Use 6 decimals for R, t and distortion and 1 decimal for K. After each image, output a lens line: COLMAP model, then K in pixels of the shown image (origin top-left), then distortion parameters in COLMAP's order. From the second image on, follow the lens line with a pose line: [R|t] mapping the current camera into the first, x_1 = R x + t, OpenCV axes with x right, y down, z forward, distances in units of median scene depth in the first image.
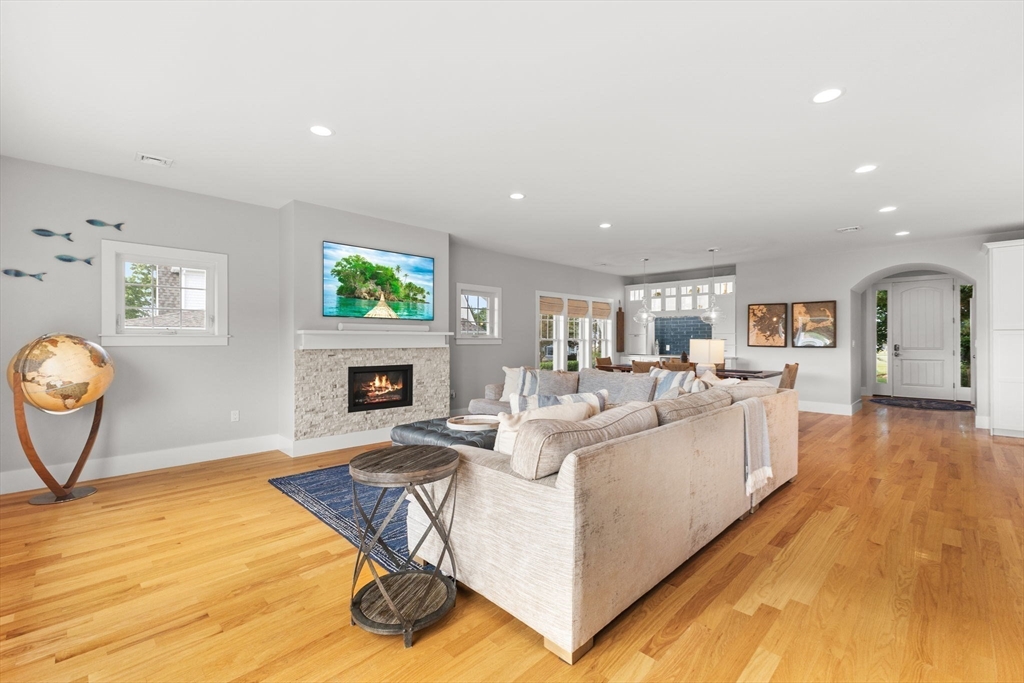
lens RADIAL K [[441.4, 0, 513.7], [0, 441.4, 343.7], [0, 0, 1]] dist [0.010509, -0.001741]
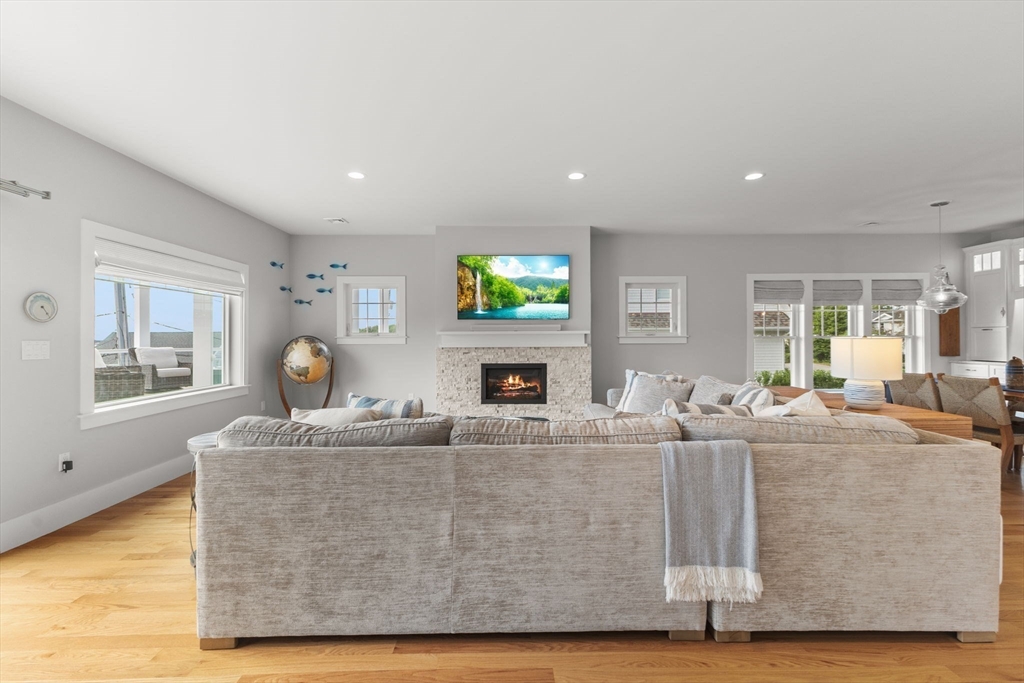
lens RADIAL K [[441.4, 0, 517.3], [0, 441.4, 335.5], [0, 0, 1]] dist [0.010509, -0.001741]
pose [[0.717661, -0.008864, -0.696336, 0.399883], [-0.000509, 0.999912, -0.013253, -0.003248], [0.696392, 0.009865, 0.717594, 0.212630]]
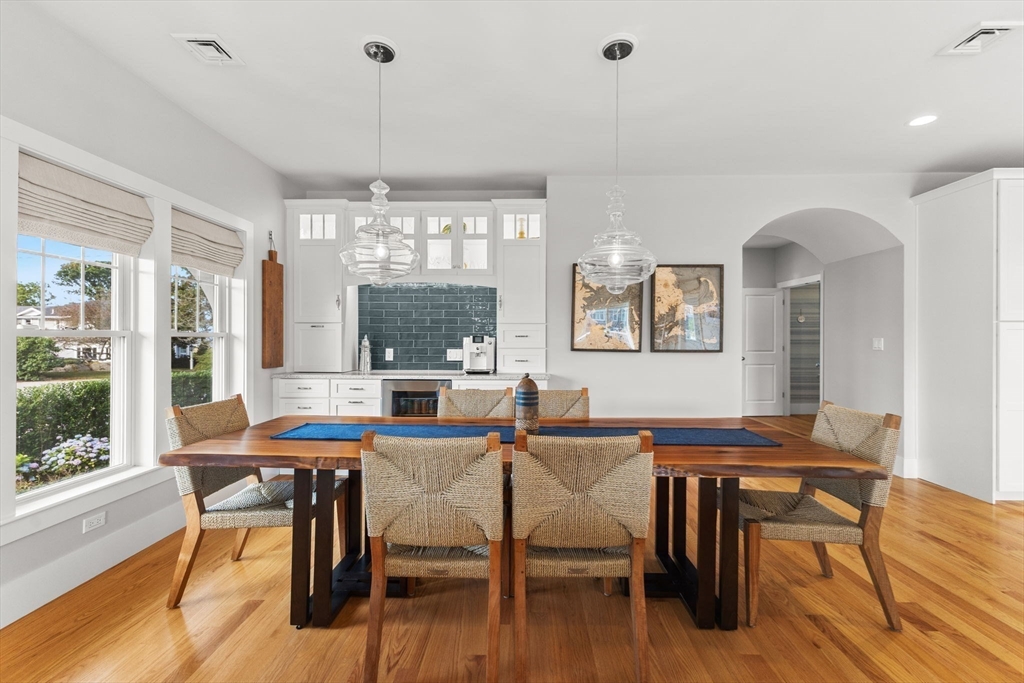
lens RADIAL K [[441.4, 0, 511.4], [0, 441.4, 340.0], [0, 0, 1]] dist [0.010509, -0.001741]
pose [[0.724518, -0.001757, 0.689253, 0.211373], [0.003693, 0.999992, -0.001334, -0.007530], [-0.689246, 0.003512, 0.724519, 0.966321]]
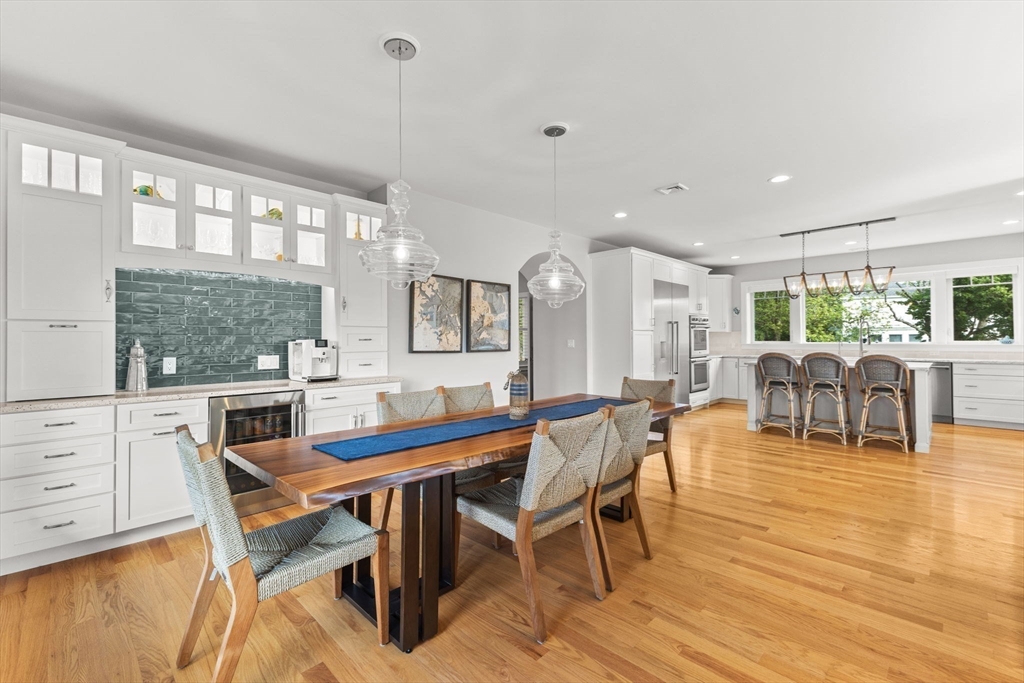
lens RADIAL K [[441.4, 0, 515.2], [0, 441.4, 338.2], [0, 0, 1]] dist [0.010509, -0.001741]
pose [[-0.003679, 0.003837, 0.999986, 0.027789], [0.013636, 0.999900, -0.003786, -0.010756], [-0.999900, 0.013622, -0.003731, 1.219057]]
